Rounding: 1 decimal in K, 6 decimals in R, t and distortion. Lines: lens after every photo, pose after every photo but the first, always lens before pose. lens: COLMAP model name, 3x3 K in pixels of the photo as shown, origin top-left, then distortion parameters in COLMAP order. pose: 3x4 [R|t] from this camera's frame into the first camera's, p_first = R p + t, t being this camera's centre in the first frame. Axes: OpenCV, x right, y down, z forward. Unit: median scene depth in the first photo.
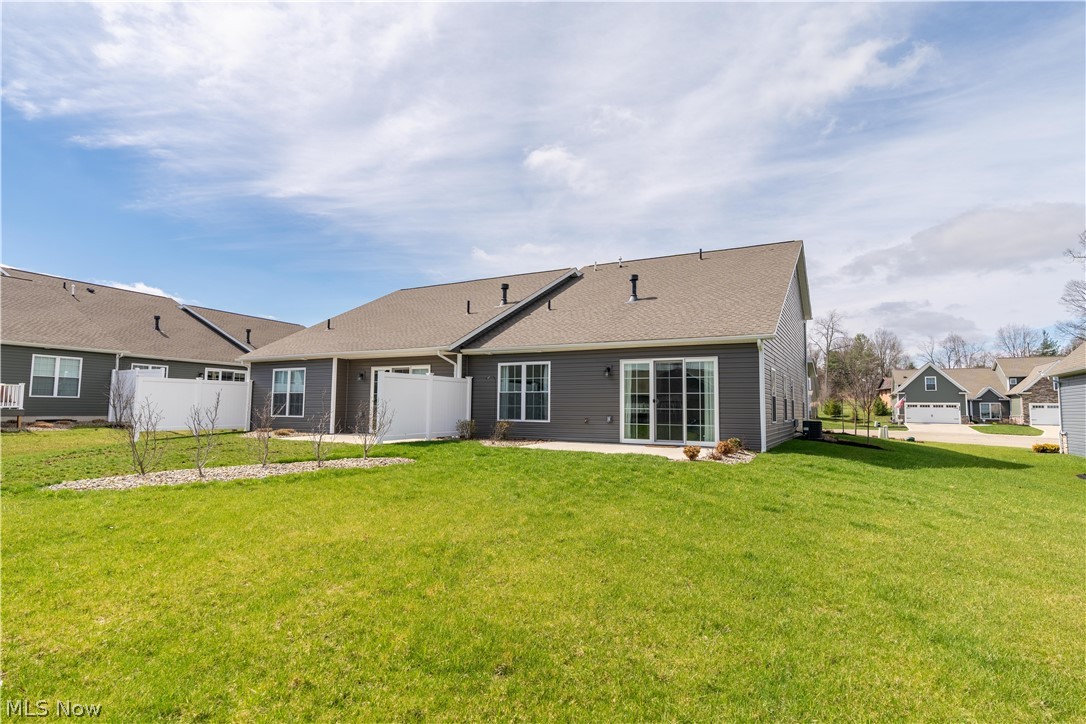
lens RADIAL K [[565.6, 0, 543.0], [0, 565.6, 362.0], [0, 0, 1]] dist [-0.092341, -0.000087]
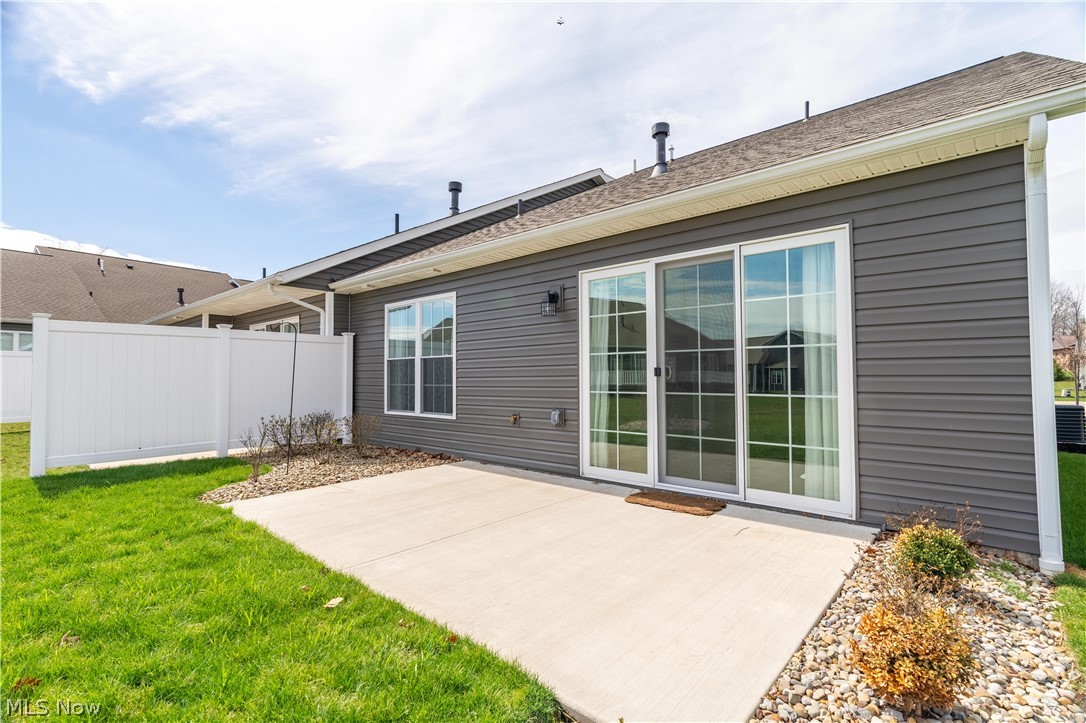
lens RADIAL K [[518.4, 0, 543.0], [0, 518.4, 361.5], [0, 0, 1]] dist [0.002523, 0.000415]
pose [[0.977950, -0.031758, -0.206411, 0.161700], [0.045377, 0.997070, 0.061581, 0.031476], [0.203851, -0.069590, 0.976526, 0.541456]]
